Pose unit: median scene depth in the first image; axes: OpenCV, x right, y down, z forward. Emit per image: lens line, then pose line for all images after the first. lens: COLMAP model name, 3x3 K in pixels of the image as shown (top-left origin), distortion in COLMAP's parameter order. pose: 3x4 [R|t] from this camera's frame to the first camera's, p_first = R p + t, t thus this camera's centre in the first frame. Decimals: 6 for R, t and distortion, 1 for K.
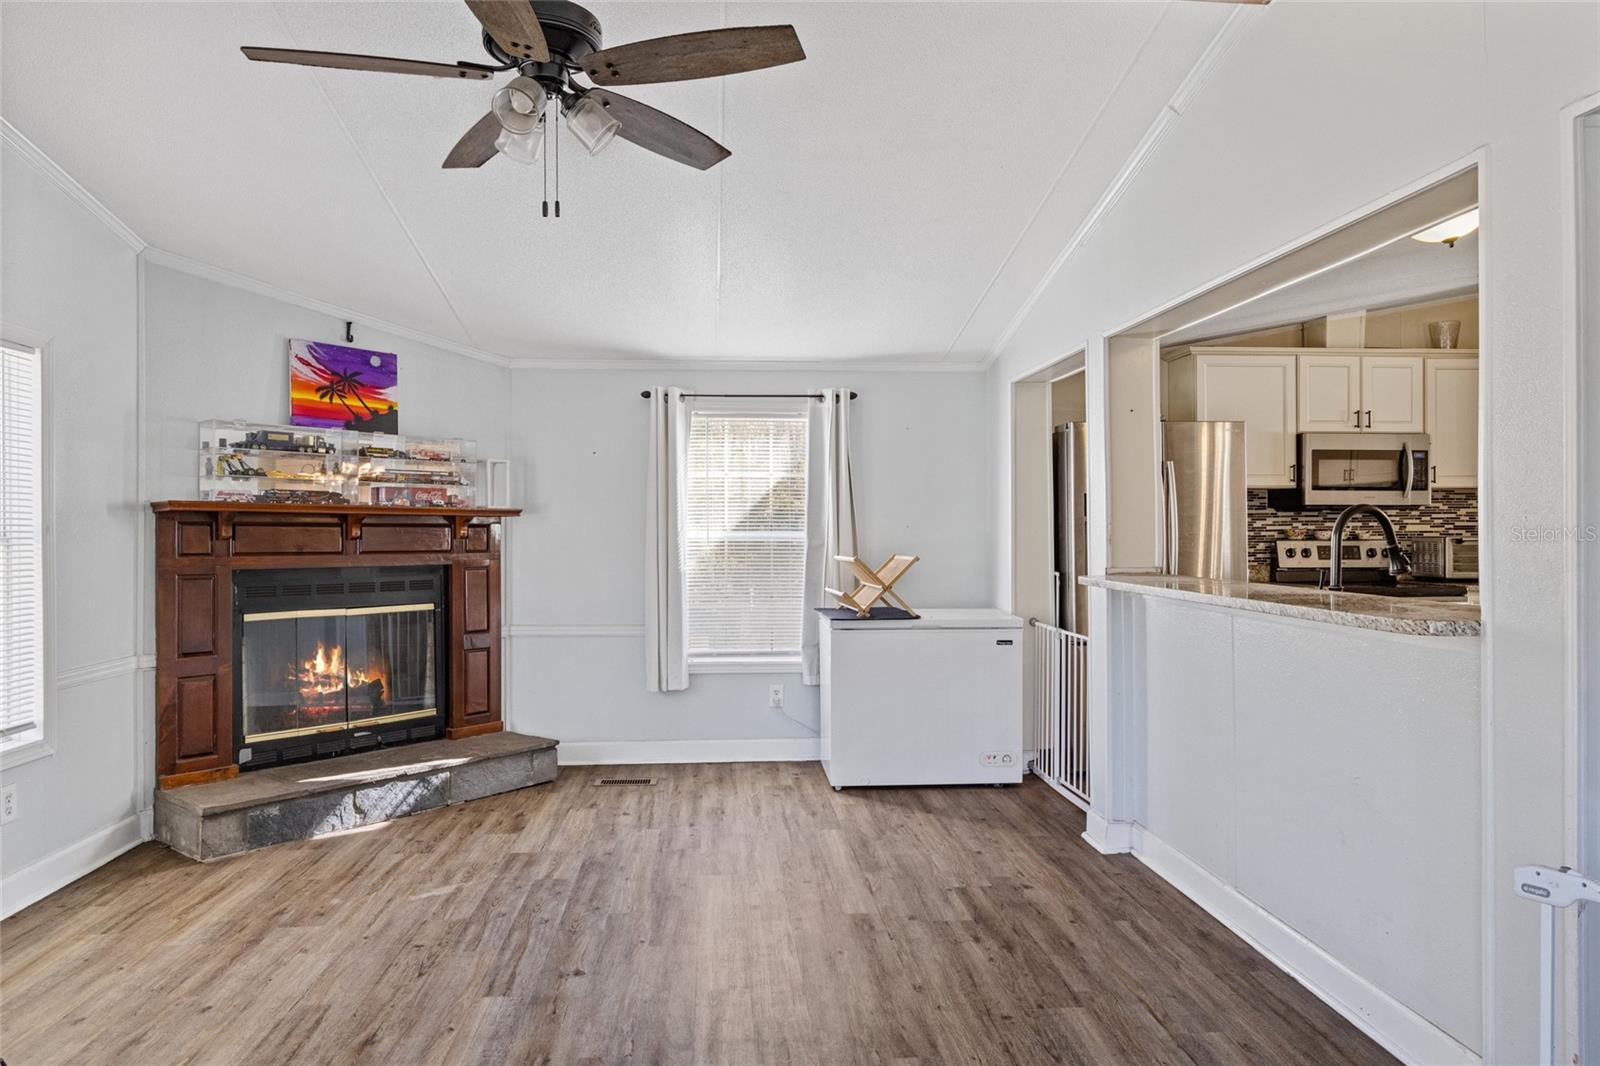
lens RADIAL K [[1060.5, 0, 784.9], [0, 1060.5, 528.4], [0, 0, 1]] dist [0.002804, 0.003833]
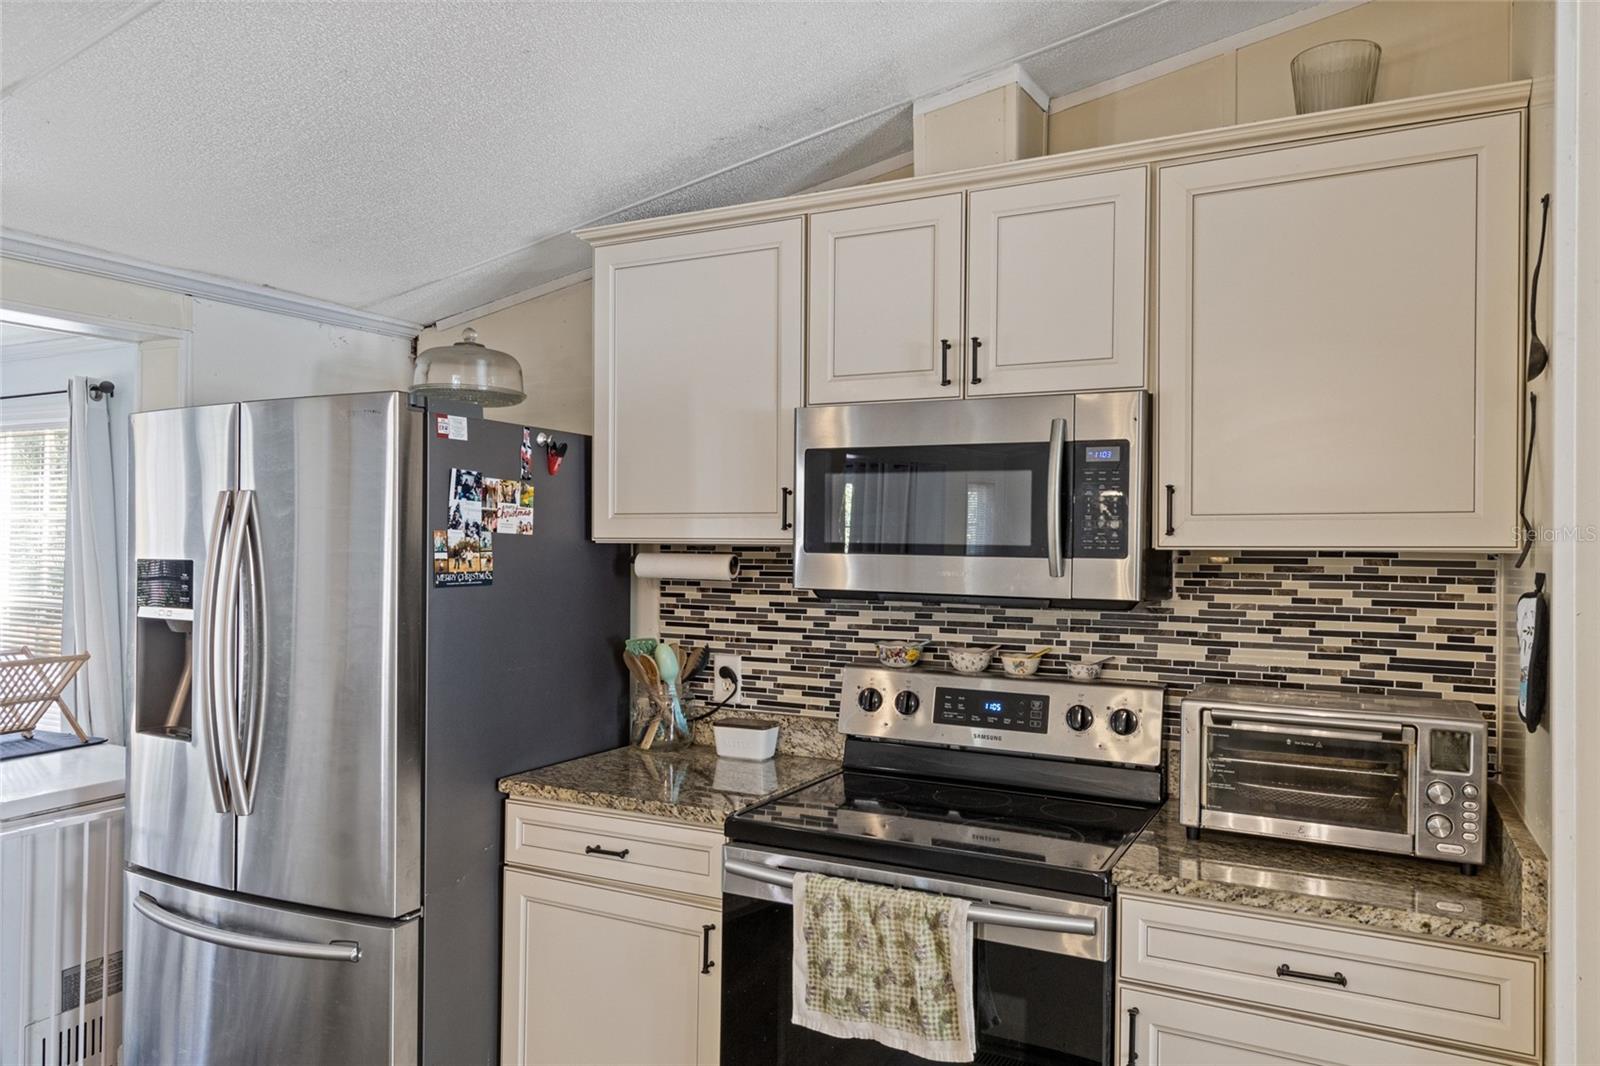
lens RADIAL K [[1060.5, 0, 807.7], [0, 1060.5, 560.6], [0, 0, 1]] dist [0.002804, 0.003833]
pose [[0.842768, 0.022447, -0.537808, 0.672207], [-0.014671, 0.999717, 0.018736, -0.038106], [0.538077, -0.007900, 0.842859, 0.633154]]
